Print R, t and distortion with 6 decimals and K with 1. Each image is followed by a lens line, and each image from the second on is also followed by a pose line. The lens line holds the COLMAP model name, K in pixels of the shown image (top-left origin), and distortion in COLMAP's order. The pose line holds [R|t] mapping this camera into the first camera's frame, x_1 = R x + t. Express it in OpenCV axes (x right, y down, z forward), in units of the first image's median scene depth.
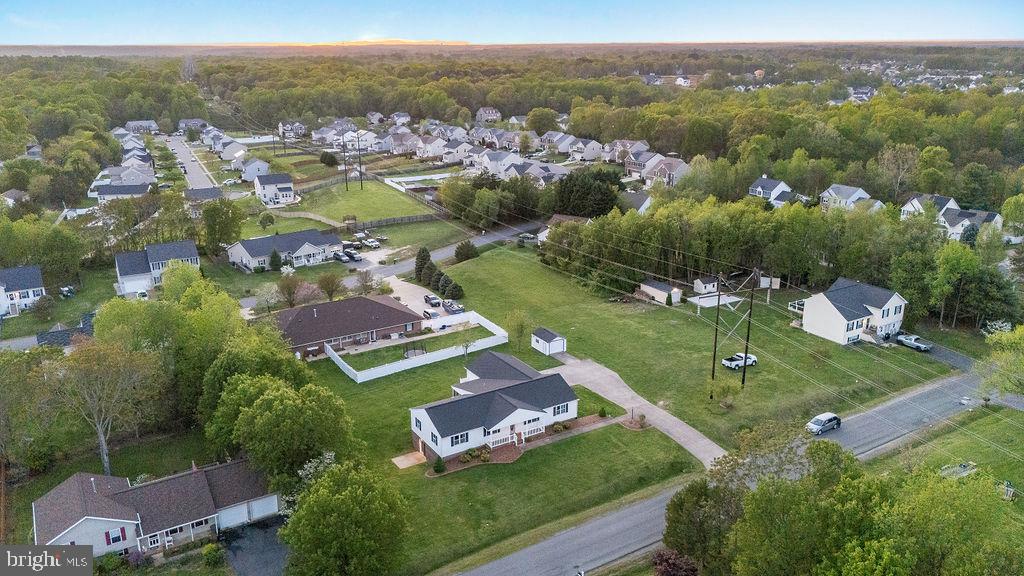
lens RADIAL K [[765.6, 0, 514.3], [0, 765.6, 288.7], [0, 0, 1]] dist [0.077723, -0.098665]
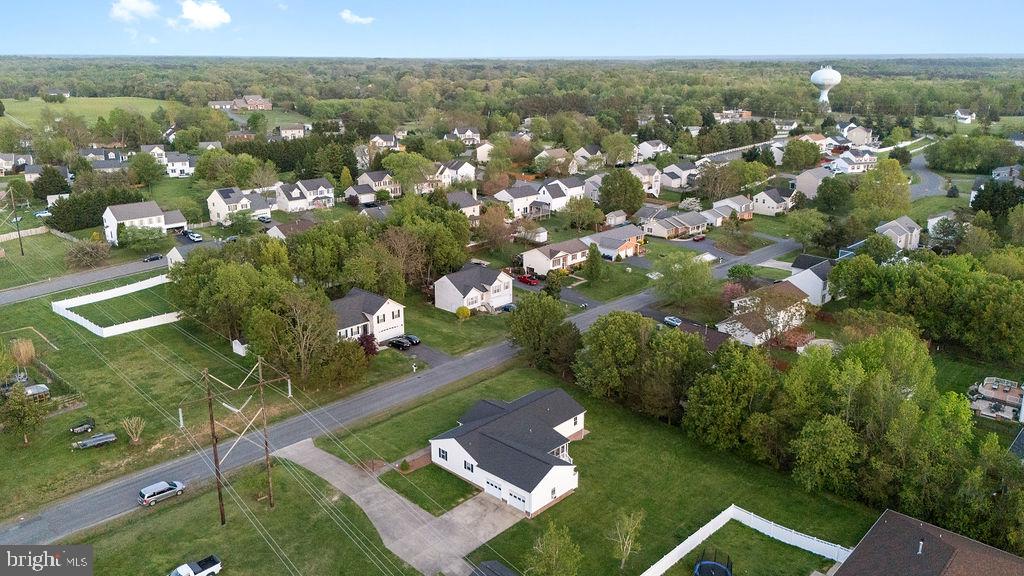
lens RADIAL K [[745.5, 0, 515.5], [0, 745.5, 285.9], [0, 0, 1]] dist [0.071995, -0.091023]
pose [[-0.965081, 0.071687, -0.251952, 0.129112], [-0.080215, 0.834743, 0.544766, -0.342589], [0.249368, 0.545953, -0.799844, 1.064346]]
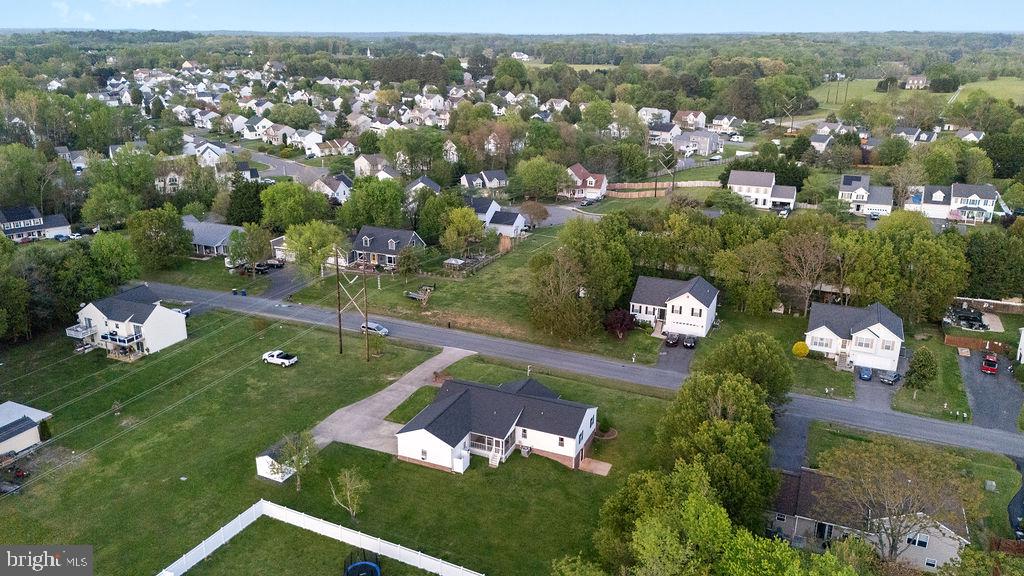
lens RADIAL K [[765.6, 0, 514.3], [0, 765.6, 288.7], [0, 0, 1]] dist [0.077723, -0.098665]
pose [[-0.575705, -0.264849, 0.773575, -0.491411], [0.230471, 0.855164, 0.464303, -0.291762], [-0.784504, 0.445588, -0.431282, 0.861793]]
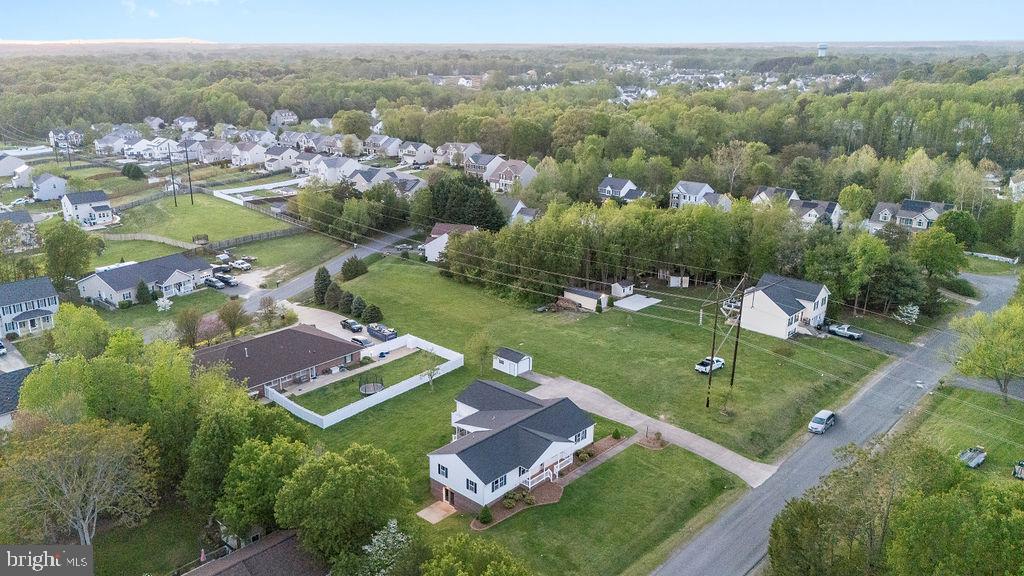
lens RADIAL K [[769.3, 0, 468.9], [0, 769.3, 287.3], [0, 0, 1]] dist [0.065739, -0.099880]
pose [[0.971681, -0.068916, 0.226023, -0.174180], [0.069355, 0.997574, 0.006007, -0.026001], [-0.225888, 0.009839, 0.974103, 0.065298]]
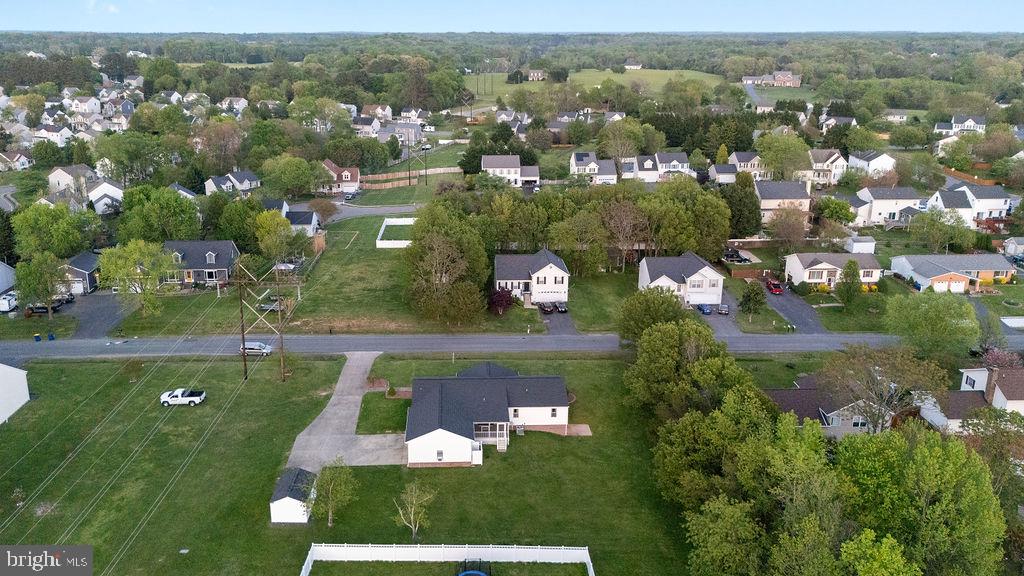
lens RADIAL K [[744.1, 0, 490.8], [0, 744.1, 272.4], [0, 0, 1]] dist [0.074964, -0.098594]
pose [[-0.877674, -0.152827, 0.454238, -0.291280], [0.132047, 0.833997, 0.535736, -0.330896], [-0.460708, 0.530183, -0.711797, 1.025576]]
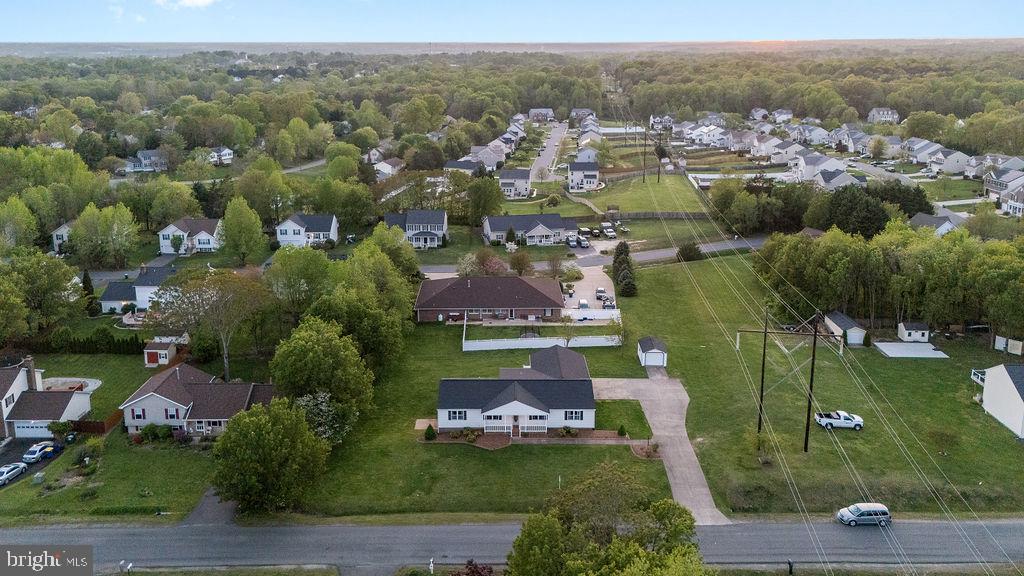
lens RADIAL K [[761.1, 0, 502.4], [0, 761.1, 235.6], [0, 0, 1]] dist [0.071934, -0.094671]
pose [[0.847851, 0.129830, -0.514095, 0.287078], [-0.158678, 0.987253, -0.012374, -0.026424], [0.505935, 0.092067, 0.857644, 0.062048]]
